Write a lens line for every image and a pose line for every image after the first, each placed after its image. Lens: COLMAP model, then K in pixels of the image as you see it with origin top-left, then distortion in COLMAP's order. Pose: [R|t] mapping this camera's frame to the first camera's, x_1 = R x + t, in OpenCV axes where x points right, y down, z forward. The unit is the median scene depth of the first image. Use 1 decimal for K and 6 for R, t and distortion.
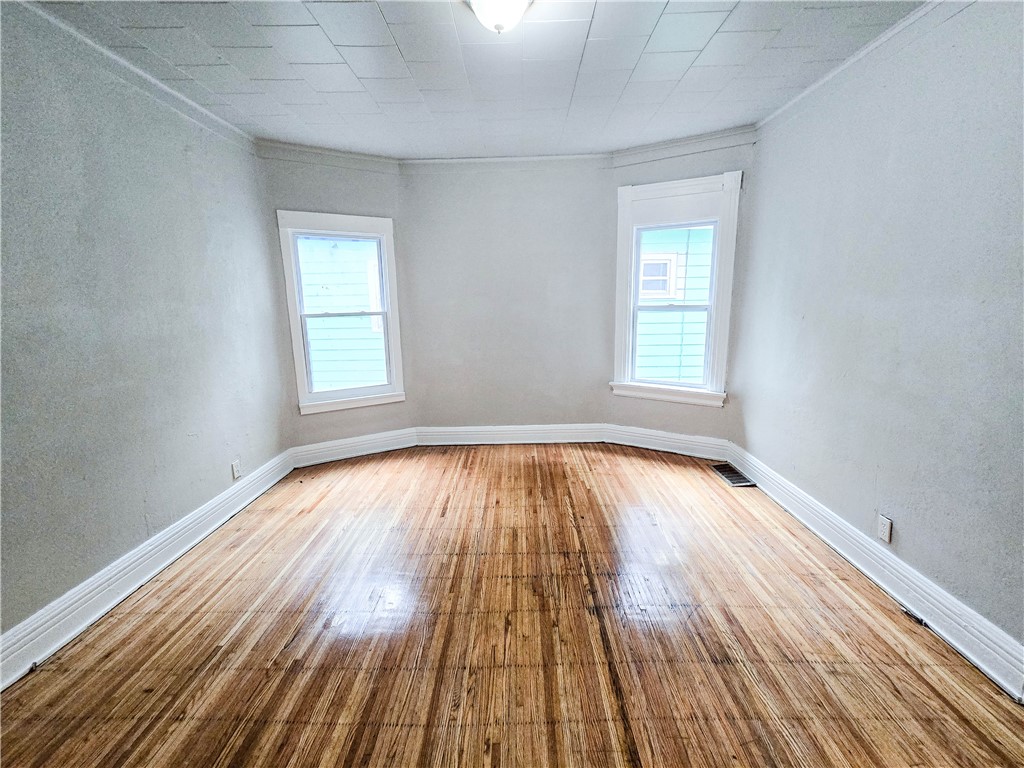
lens RADIAL K [[417.3, 0, 512.9], [0, 417.3, 378.3], [0, 0, 1]] dist [0.000248, 0.000751]
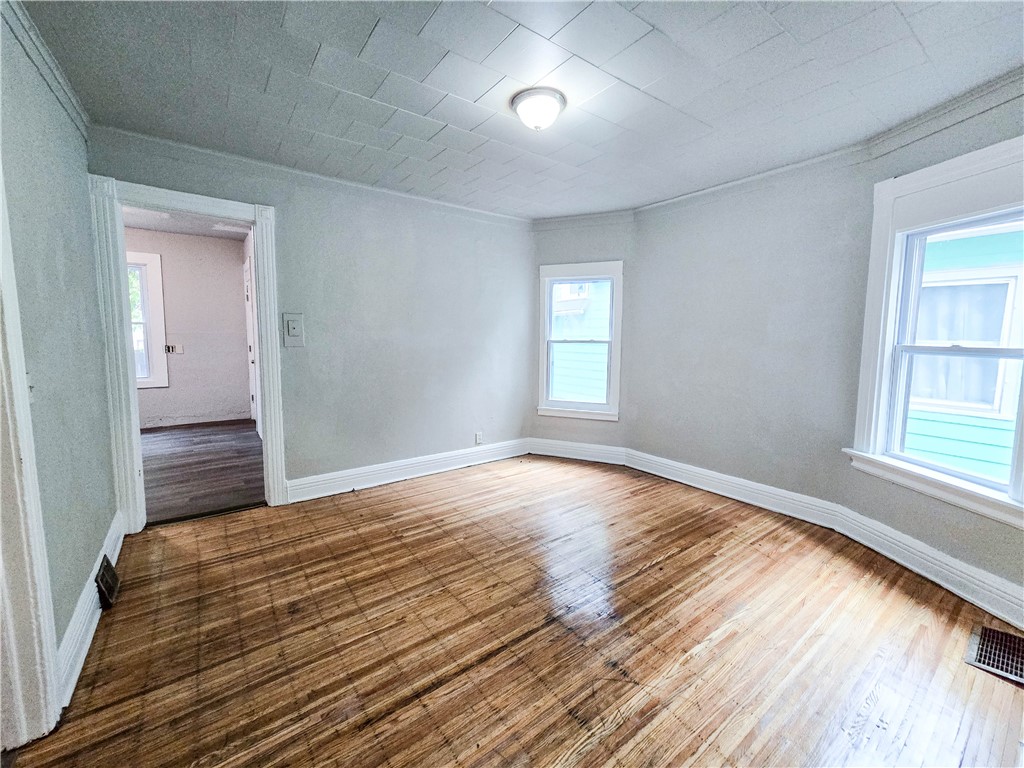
lens RADIAL K [[417.3, 0, 513.4], [0, 417.3, 380.1], [0, 0, 1]] dist [0.000248, 0.000751]
pose [[0.607506, 0.110495, -0.786592, 0.577957], [-0.164498, 0.986310, 0.011504, -0.028228], [0.777095, 0.122404, 0.617366, 0.120842]]
